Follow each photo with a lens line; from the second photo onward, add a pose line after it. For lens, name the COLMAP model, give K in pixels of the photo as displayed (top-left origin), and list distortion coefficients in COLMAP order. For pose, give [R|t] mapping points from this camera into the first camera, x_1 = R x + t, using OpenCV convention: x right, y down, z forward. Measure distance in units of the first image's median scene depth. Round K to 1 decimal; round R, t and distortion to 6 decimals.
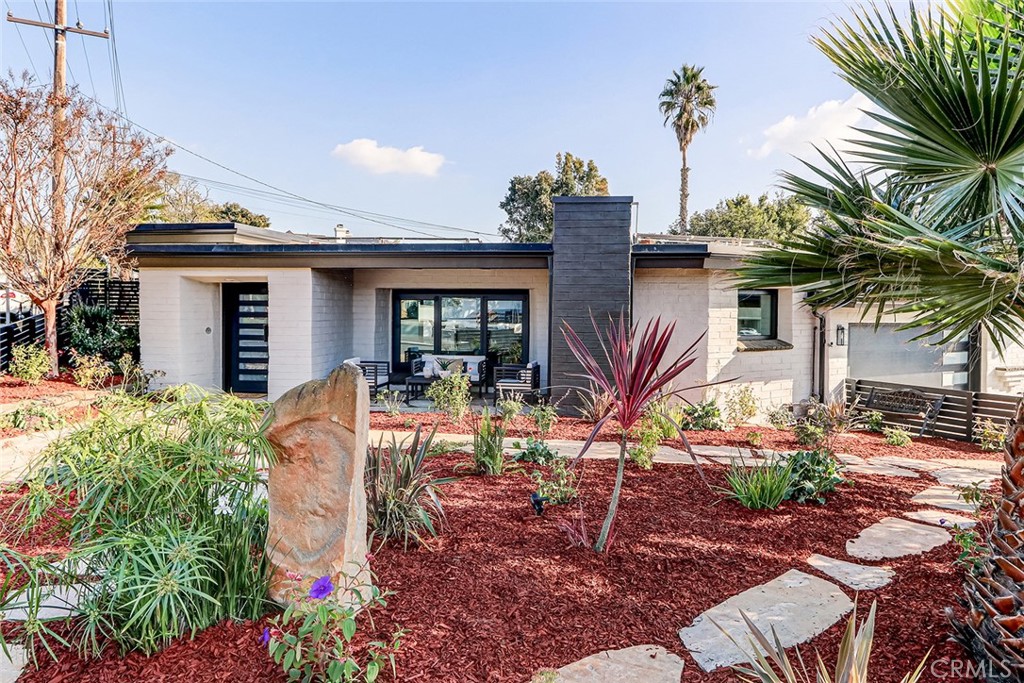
lens RADIAL K [[707.4, 0, 512.5], [0, 707.4, 332.5], [0, 0, 1]] dist [0.015595, 0.001958]
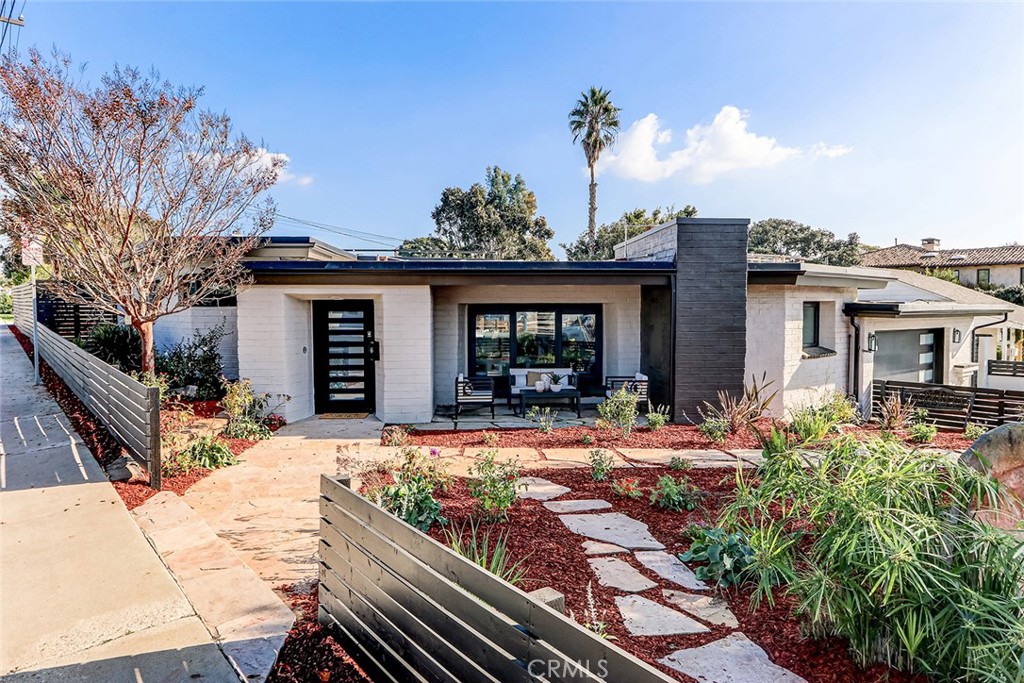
lens RADIAL K [[667.7, 0, 511.6], [0, 667.7, 350.6], [0, 0, 1]] dist [0.023064, -0.000235]
pose [[0.982706, -0.020993, 0.183980, -0.248680], [0.016568, 0.999536, 0.025559, -0.015887], [-0.184432, -0.022068, 0.982598, 0.041134]]
